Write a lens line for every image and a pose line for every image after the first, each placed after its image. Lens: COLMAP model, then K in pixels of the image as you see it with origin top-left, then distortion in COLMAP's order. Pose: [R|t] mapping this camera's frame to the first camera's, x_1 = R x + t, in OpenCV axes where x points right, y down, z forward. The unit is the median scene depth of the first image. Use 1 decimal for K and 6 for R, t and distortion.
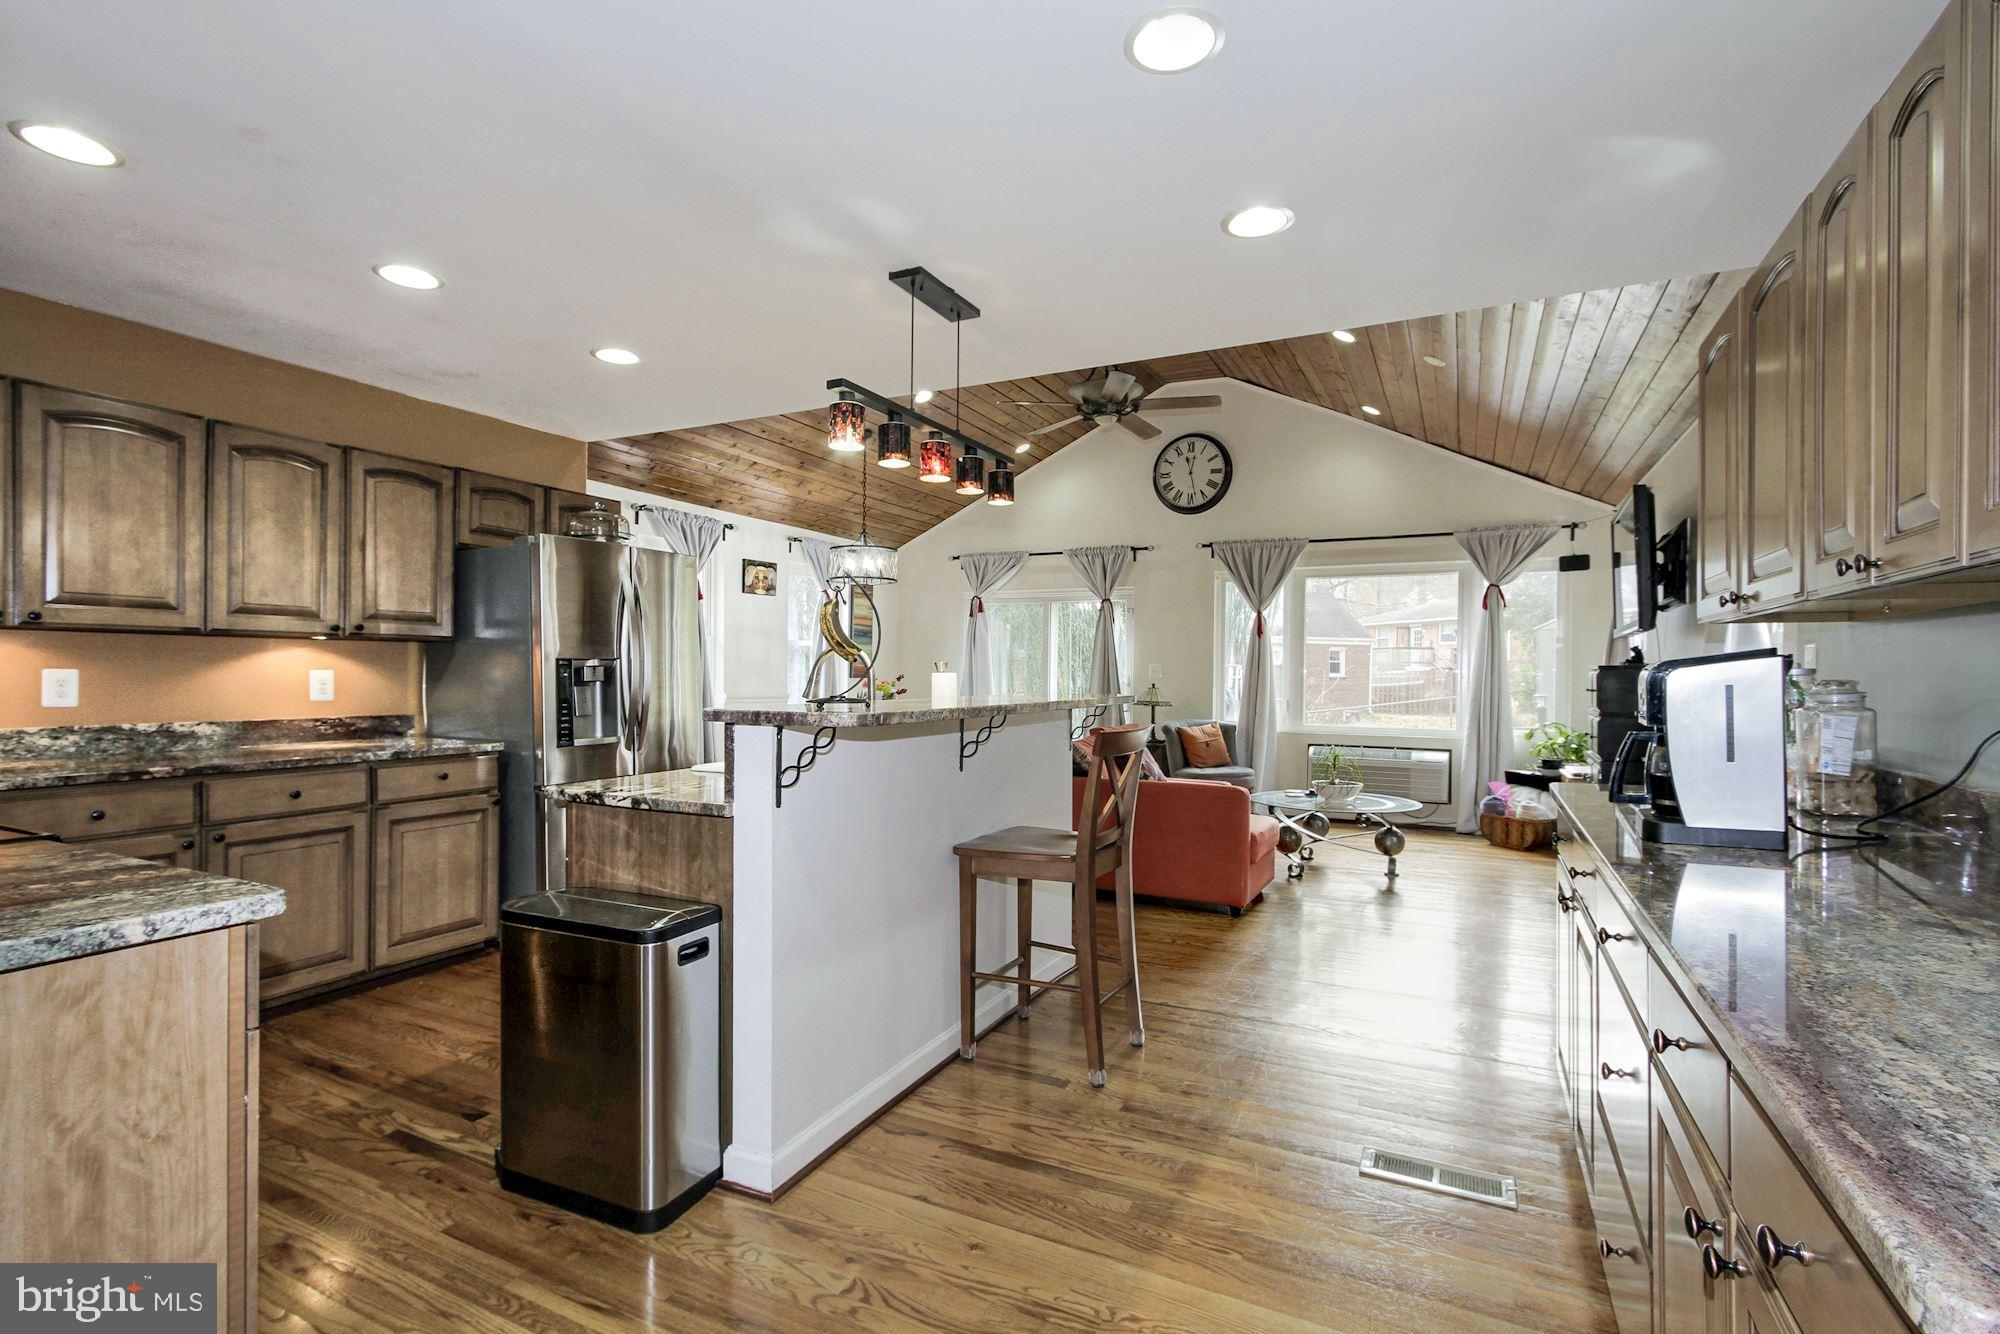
lens RADIAL K [[932.6, 0, 1037.6], [0, 932.6, 670.3], [0, 0, 1]] dist [-0.000106, -0.000222]
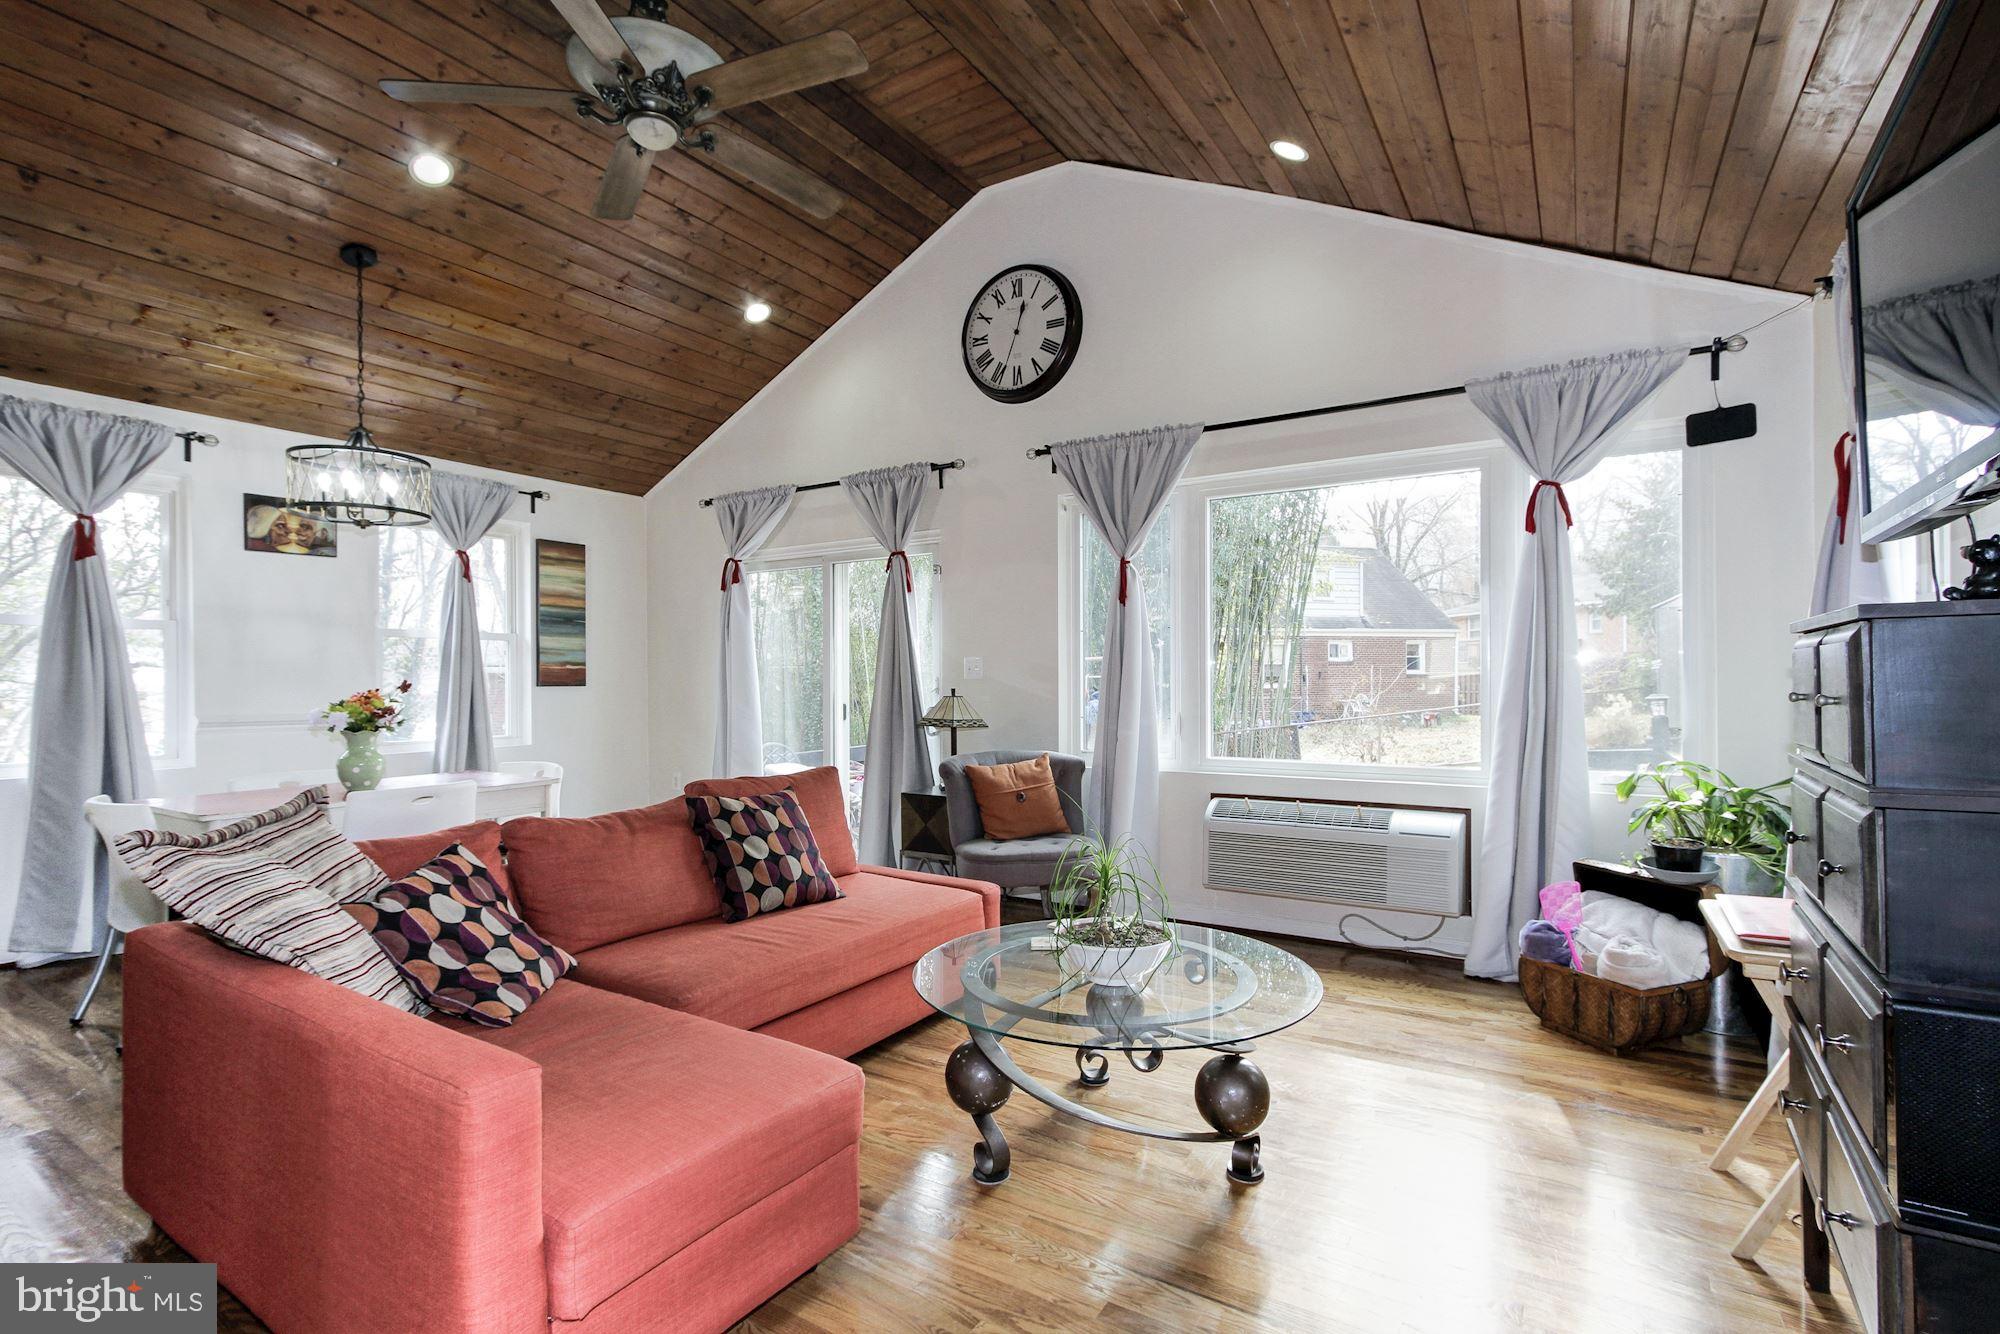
lens RADIAL K [[954.2, 0, 1008.6], [0, 954.2, 670.8], [0, 0, 1]] dist [0.000267, 0.000511]
pose [[0.994081, -0.017617, -0.107208, 0.694771], [0.017306, 0.999843, -0.003836, 0.018289], [0.107259, 0.001958, 0.994229, 1.254036]]
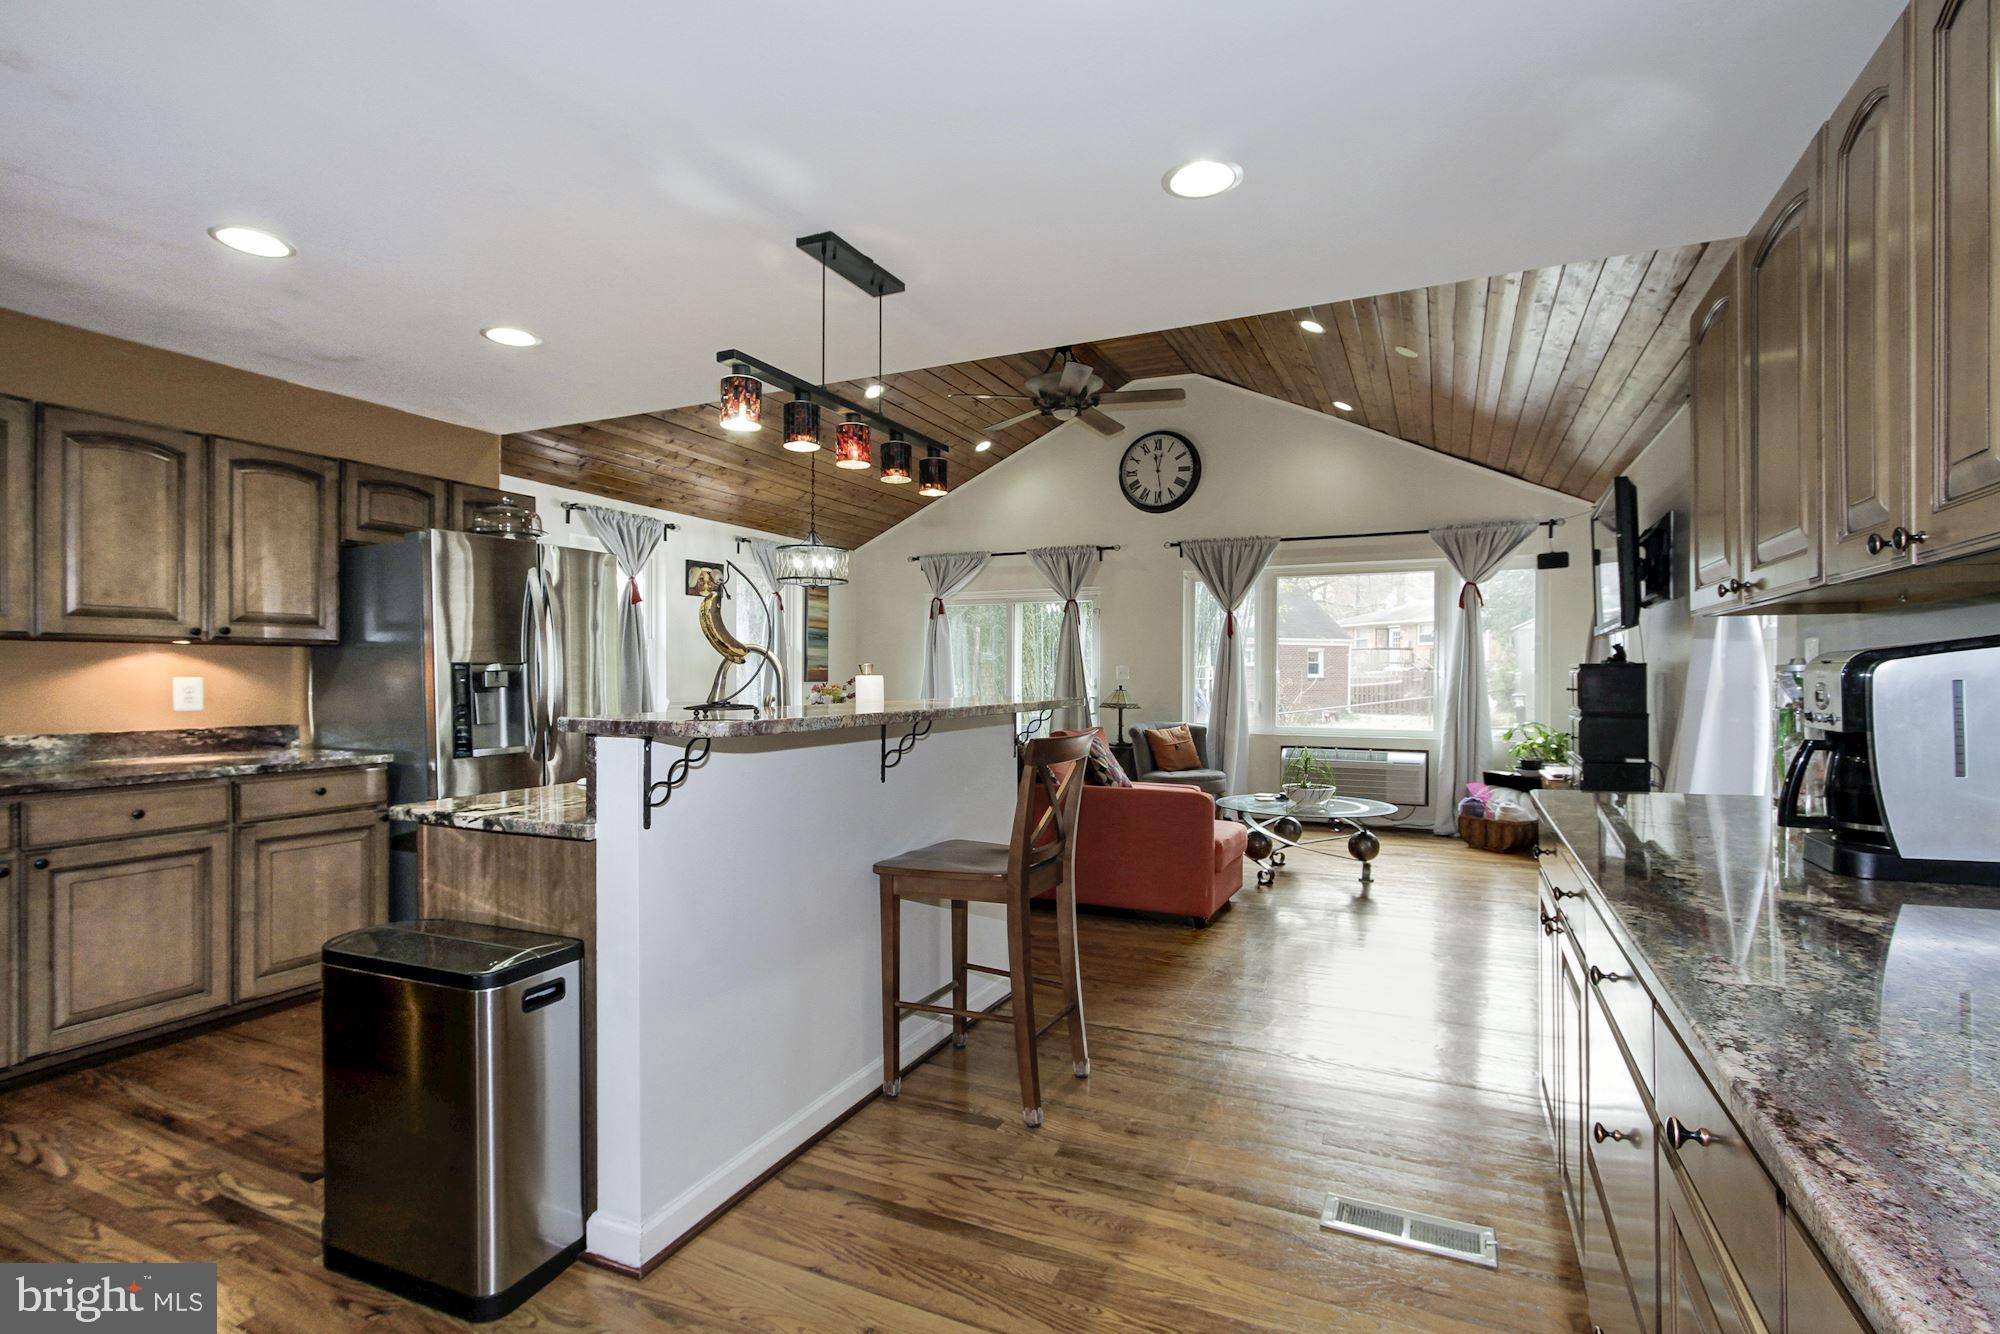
lens RADIAL K [[917.0, 0, 1001.6], [0, 917.0, 673.3], [0, 0, 1]] dist [-0.000599, 0.000560]
pose [[0.999790, -0.007170, -0.019175, 0.050287], [0.007172, 0.999974, 0.000038, 0.001475], [0.019174, -0.000175, 0.999816, 0.093752]]
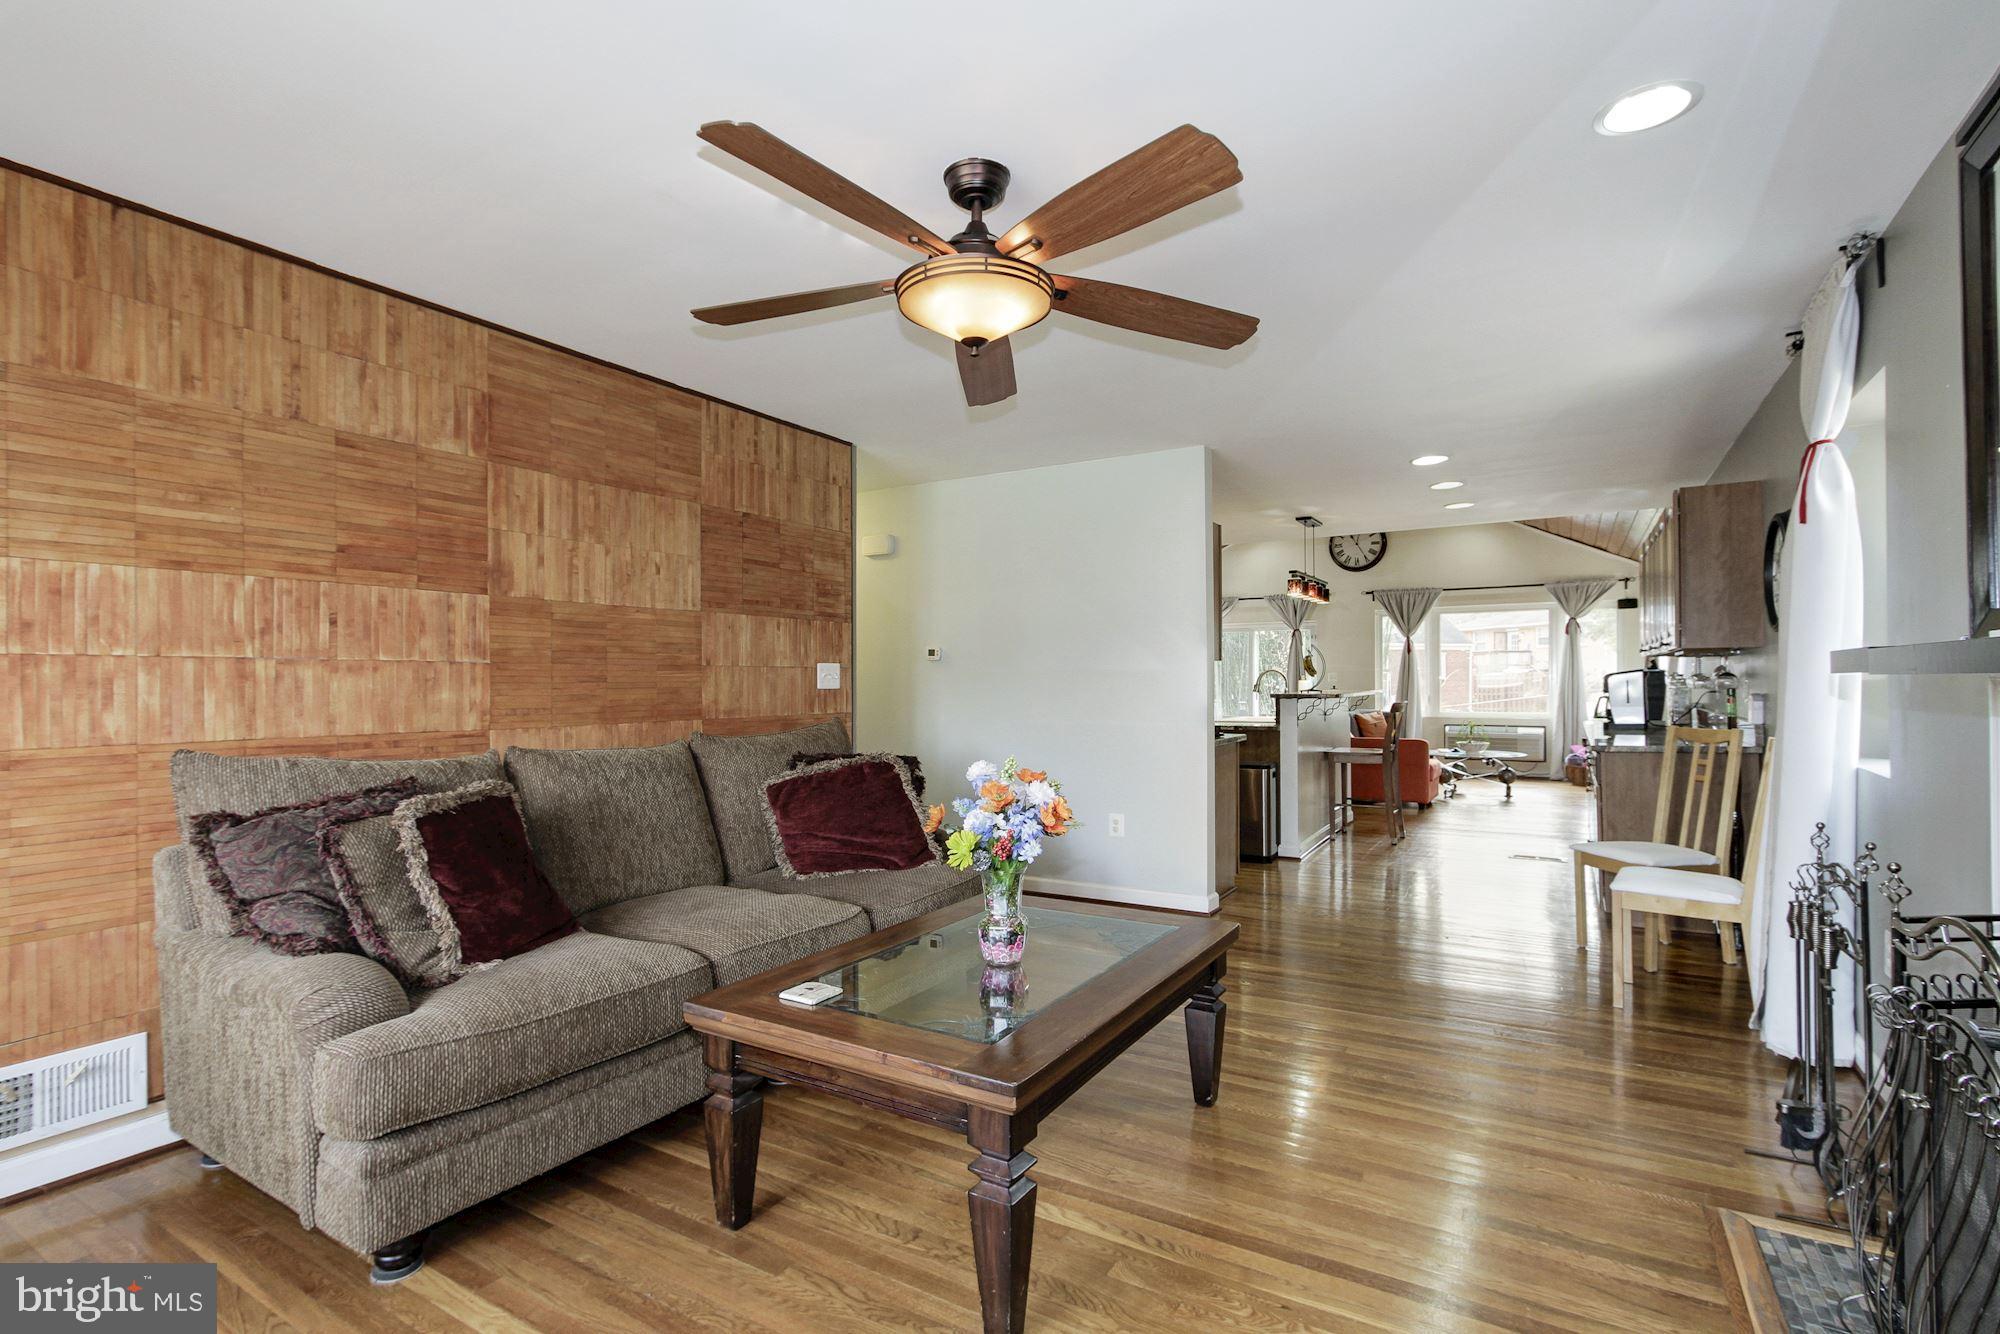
lens RADIAL K [[946.4, 0, 994.5], [0, 946.4, 679.0], [0, 0, 1]] dist [0.000897, 0.000217]
pose [[0.993385, -0.015210, -0.113823, -0.760778], [0.015192, 0.999884, -0.001028, -0.012589], [0.113825, -0.000708, 0.993501, -1.782473]]
